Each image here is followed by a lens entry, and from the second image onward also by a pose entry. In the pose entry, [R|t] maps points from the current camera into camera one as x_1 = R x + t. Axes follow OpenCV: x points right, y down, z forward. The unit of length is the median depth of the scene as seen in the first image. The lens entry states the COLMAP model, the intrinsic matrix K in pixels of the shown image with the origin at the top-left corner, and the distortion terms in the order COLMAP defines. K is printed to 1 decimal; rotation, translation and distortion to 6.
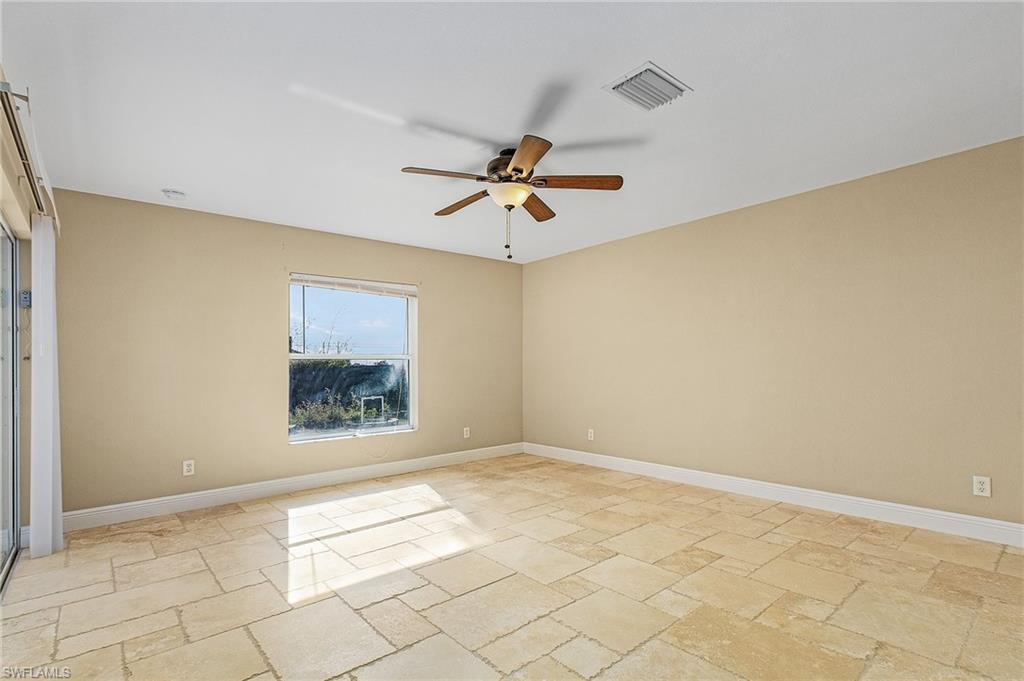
lens RADIAL K [[491.1, 0, 515.1], [0, 491.1, 353.9], [0, 0, 1]] dist [0.000333, -0.000107]
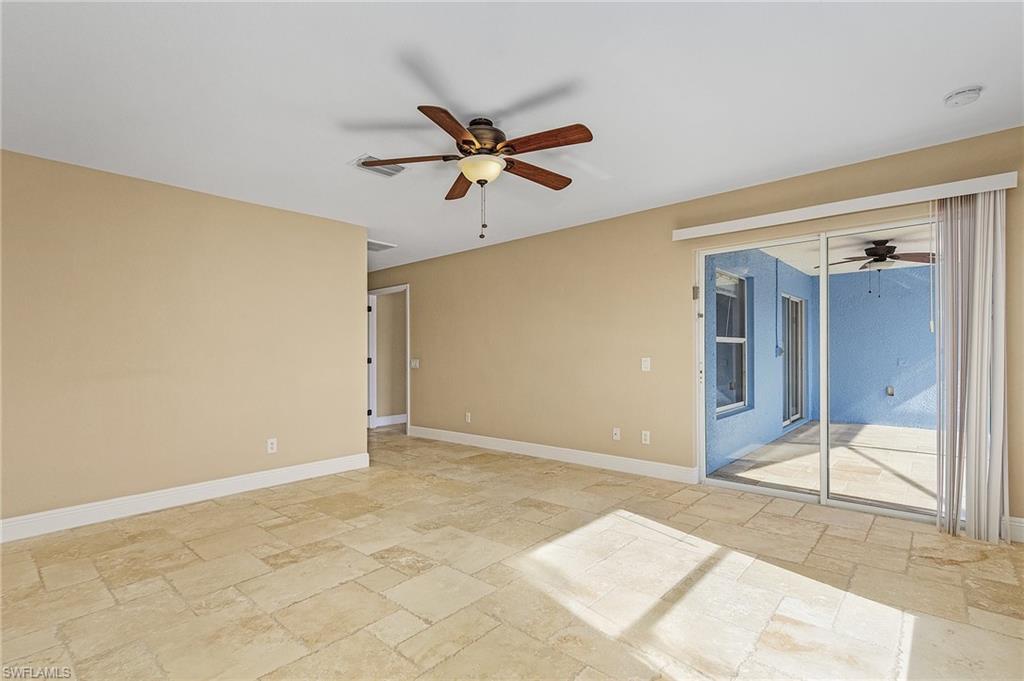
lens RADIAL K [[491.1, 0, 515.1], [0, 491.1, 353.9], [0, 0, 1]] dist [0.000333, -0.000107]
pose [[-0.990294, 0.027621, -0.136218, 0.045445], [0.031045, 0.999252, -0.023079, 0.041329], [0.135479, -0.027083, -0.990410, 1.961271]]
